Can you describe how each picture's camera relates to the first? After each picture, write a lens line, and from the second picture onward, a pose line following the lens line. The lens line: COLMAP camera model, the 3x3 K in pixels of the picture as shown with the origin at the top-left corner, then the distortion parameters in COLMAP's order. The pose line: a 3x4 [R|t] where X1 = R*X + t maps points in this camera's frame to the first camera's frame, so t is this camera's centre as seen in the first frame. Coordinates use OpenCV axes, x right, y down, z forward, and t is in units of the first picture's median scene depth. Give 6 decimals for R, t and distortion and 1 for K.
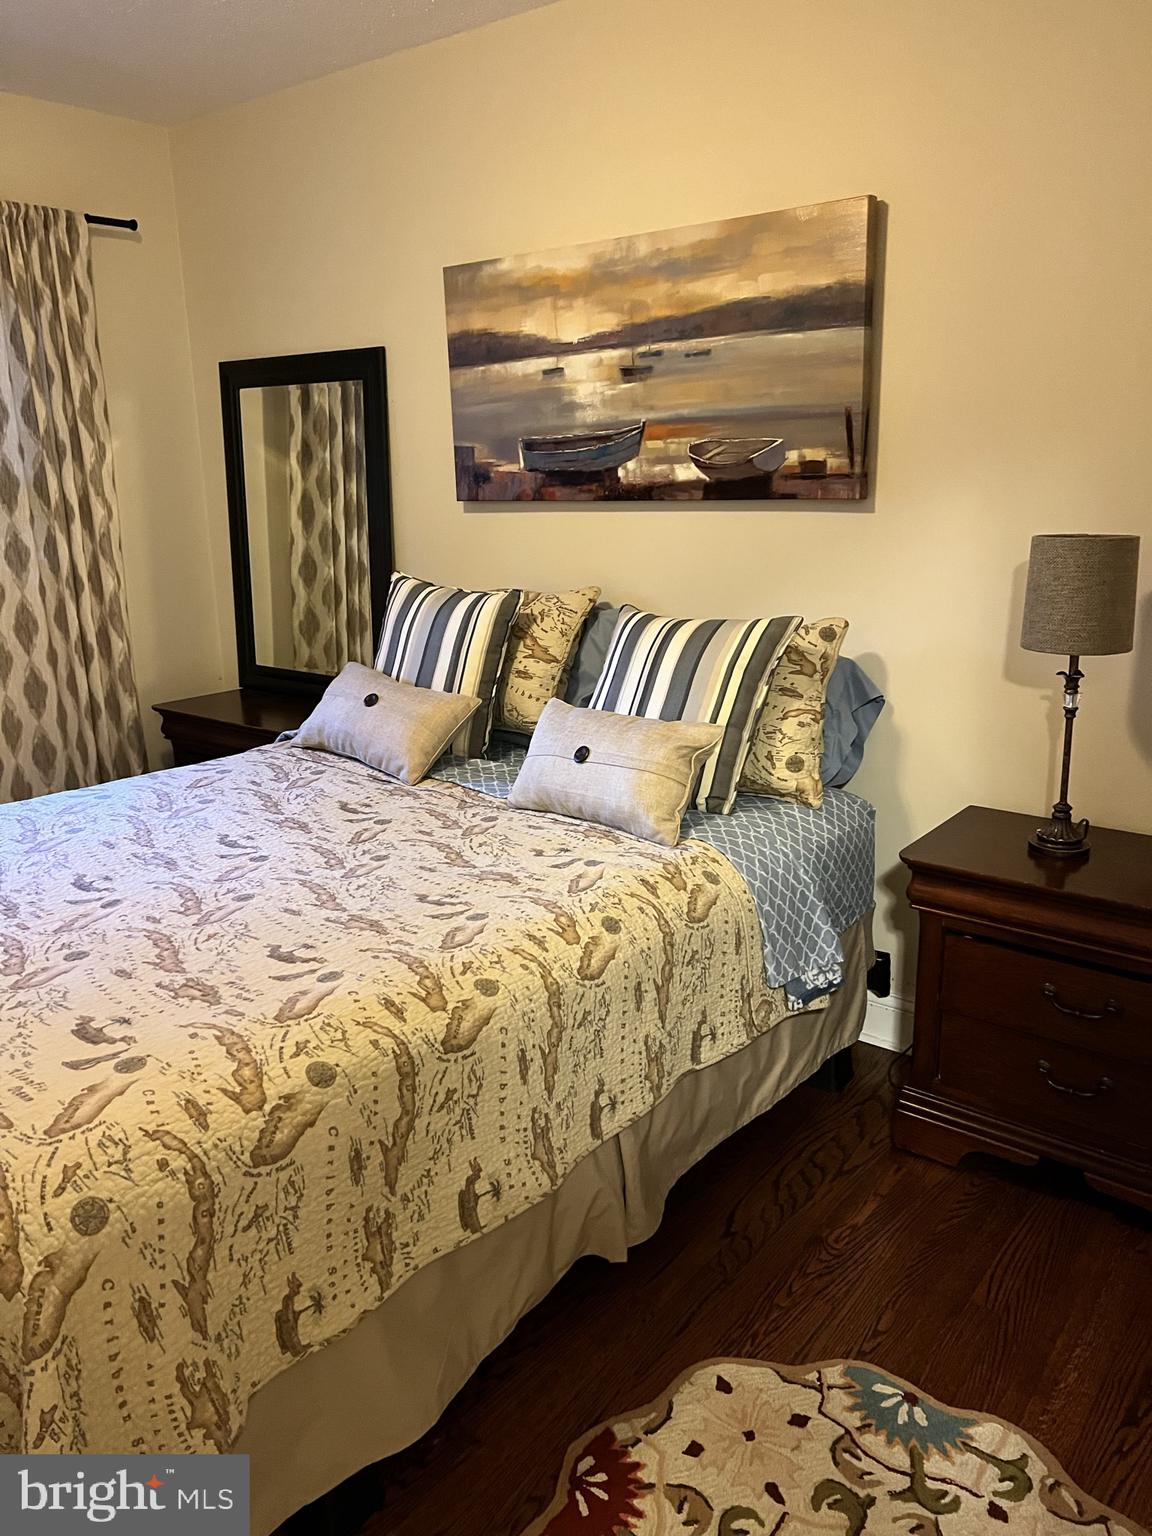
lens RADIAL K [[1156.5, 0, 586.6], [0, 1156.5, 758.8], [0, 0, 1]] dist [0.043932, -0.053473]
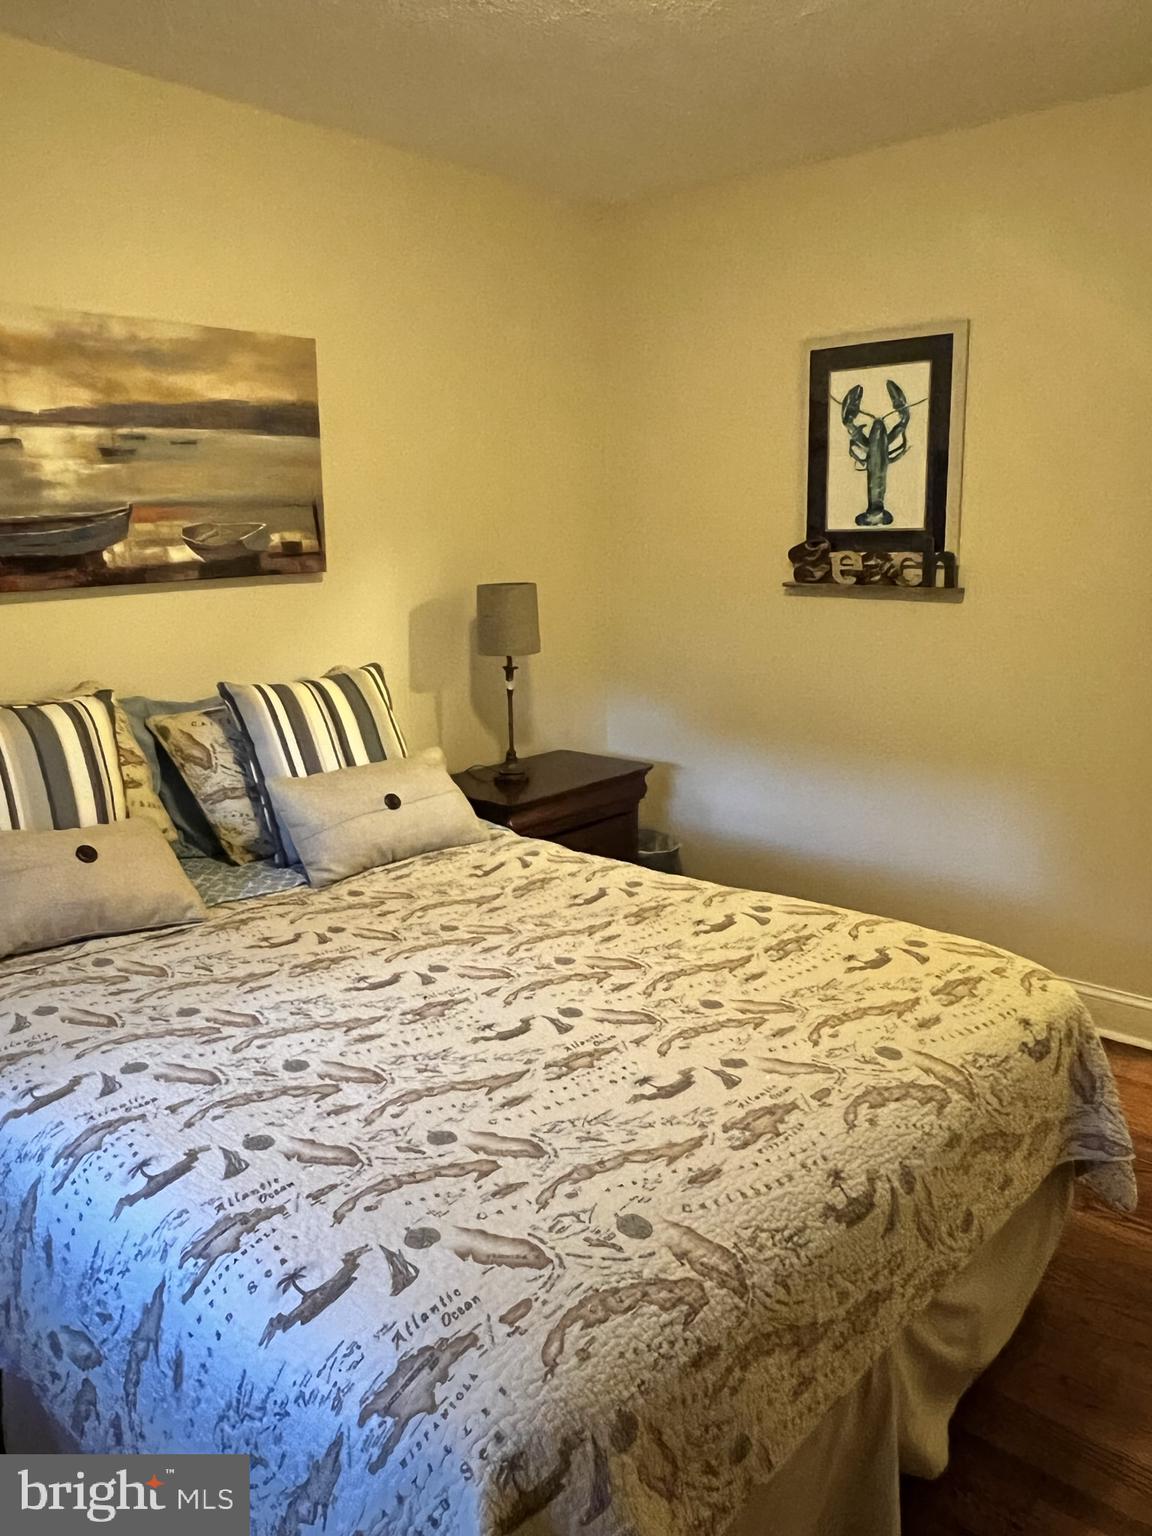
lens RADIAL K [[1156.5, 0, 585.9], [0, 1156.5, 772.5], [0, 0, 1]] dist [0.043932, -0.053473]
pose [[0.090162, -0.216631, 0.972081, -0.928848], [0.239543, 0.952120, 0.189964, -0.172237], [-0.966690, 0.215727, 0.137738, 0.551402]]
